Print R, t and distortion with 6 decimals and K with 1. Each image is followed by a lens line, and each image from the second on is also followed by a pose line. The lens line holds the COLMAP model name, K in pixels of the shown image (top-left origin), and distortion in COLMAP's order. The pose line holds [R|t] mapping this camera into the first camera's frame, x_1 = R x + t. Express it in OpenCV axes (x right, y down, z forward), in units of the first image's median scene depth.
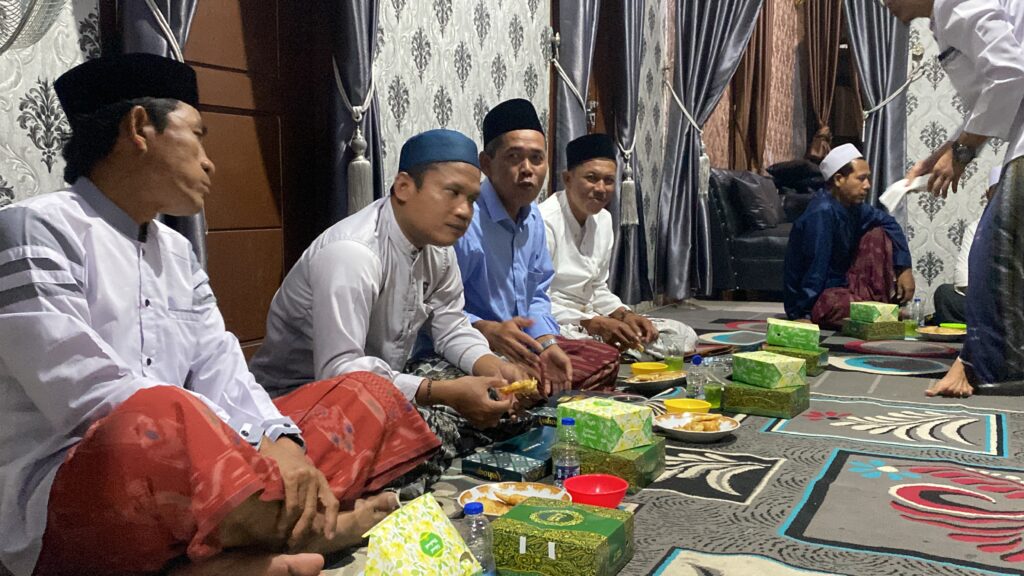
lens RADIAL K [[1003.2, 0, 512.6], [0, 1003.2, 287.2], [0, 0, 1]] dist [0.004410, 0.000000]
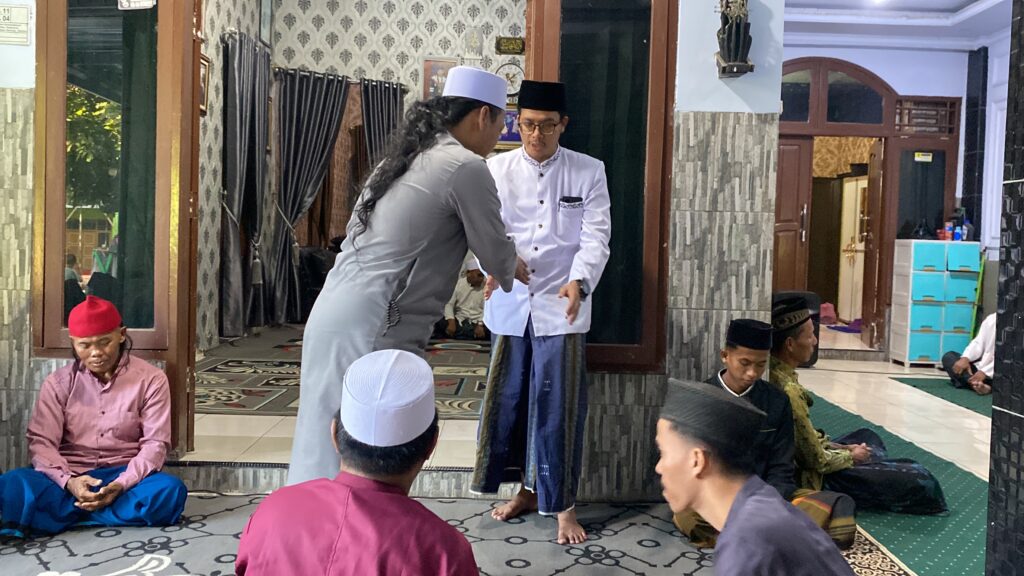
lens RADIAL K [[951.6, 0, 512.5], [0, 951.6, 271.3], [0, 0, 1]] dist [0.019429, -0.035765]
pose [[0.907294, 0.007481, 0.420430, -0.171482], [0.010214, 0.999155, -0.039822, -0.009272], [-0.420373, 0.040425, 0.906451, -0.695419]]
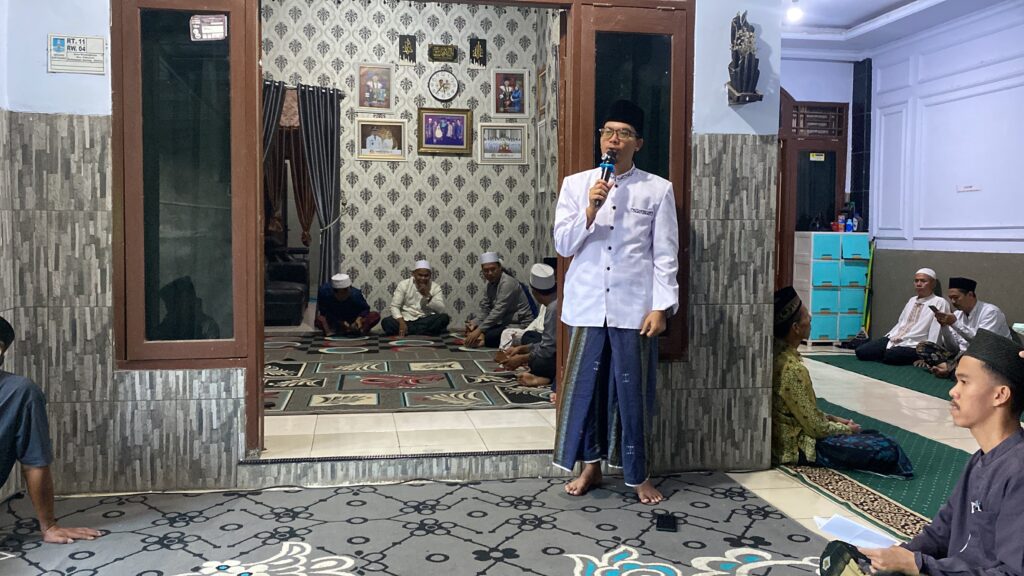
lens RADIAL K [[951.6, 0, 504.2], [0, 951.6, 279.6], [0, 0, 1]] dist [0.019429, -0.035765]
pose [[0.833034, -0.025218, 0.552647, -0.351619], [0.041166, 0.999017, -0.016465, -0.023041], [-0.551688, 0.036466, 0.833253, -0.696188]]
